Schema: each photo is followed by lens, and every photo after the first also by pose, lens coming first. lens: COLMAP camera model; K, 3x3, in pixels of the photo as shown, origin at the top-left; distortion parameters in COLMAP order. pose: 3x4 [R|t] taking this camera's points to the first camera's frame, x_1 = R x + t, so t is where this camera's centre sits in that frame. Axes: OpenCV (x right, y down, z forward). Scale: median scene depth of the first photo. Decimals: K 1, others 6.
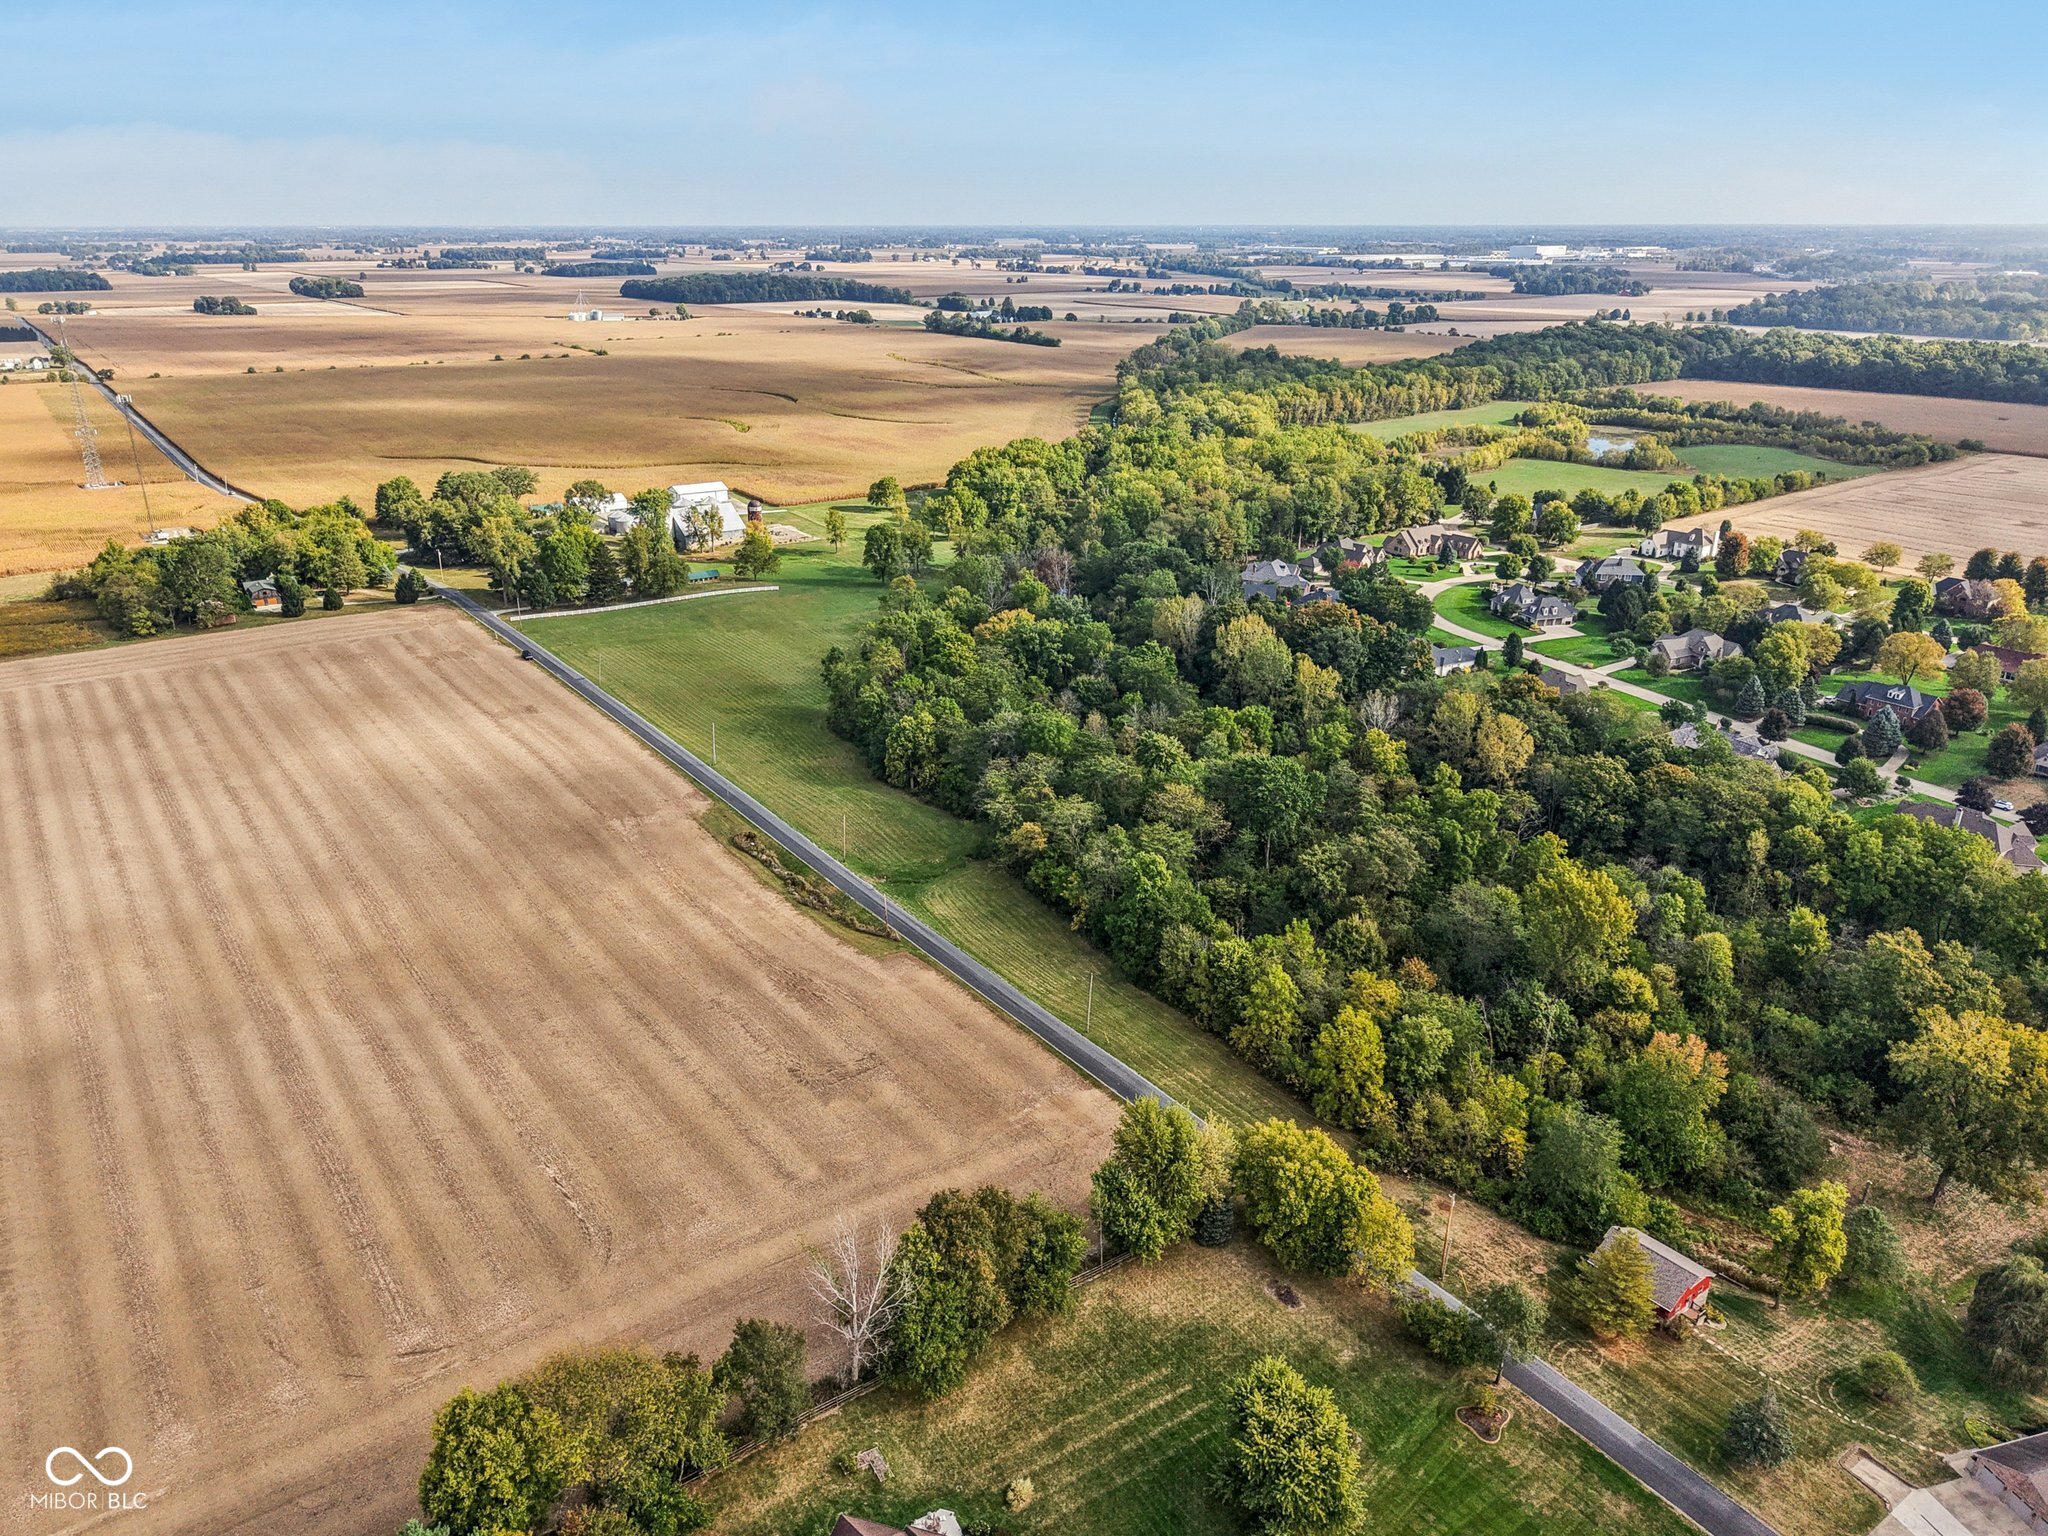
lens RADIAL K [[1449.5, 0, 1018.8], [0, 1449.5, 763.0], [0, 0, 1]] dist [0.012768, -0.011057]
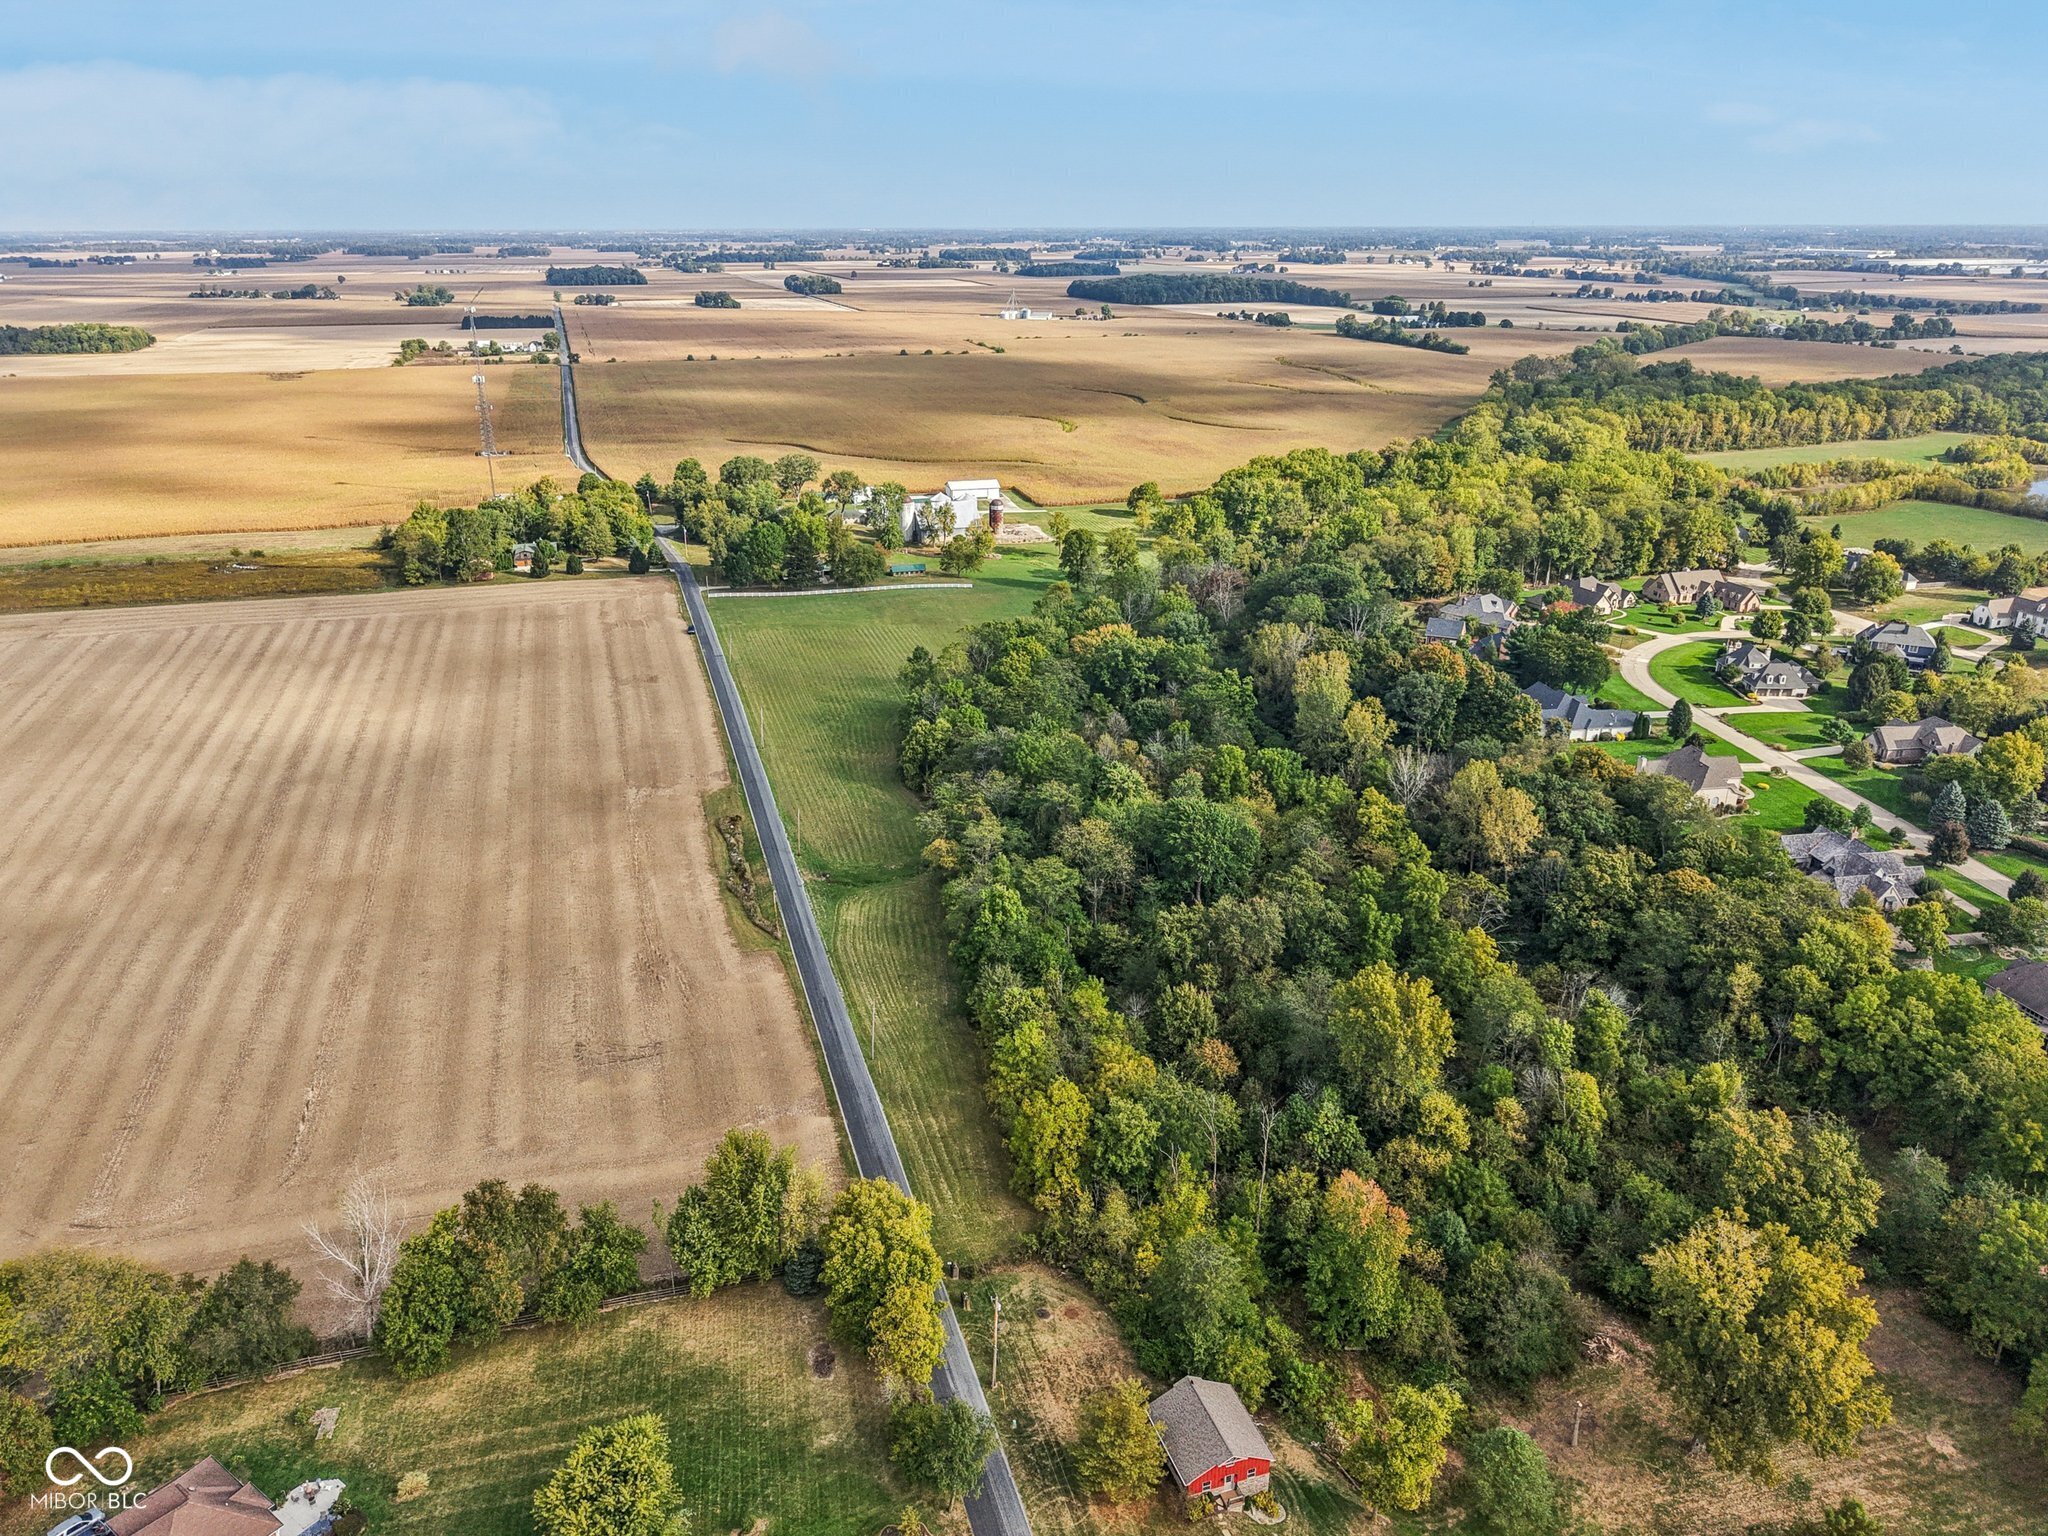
lens RADIAL K [[1449.5, 0, 1018.8], [0, 1449.5, 763.0], [0, 0, 1]] dist [0.012768, -0.011057]
pose [[0.944343, 0.112993, -0.308947, 0.173855], [-0.113210, 0.993421, 0.017287, -0.016359], [0.308867, 0.018651, 0.950922, 0.042281]]
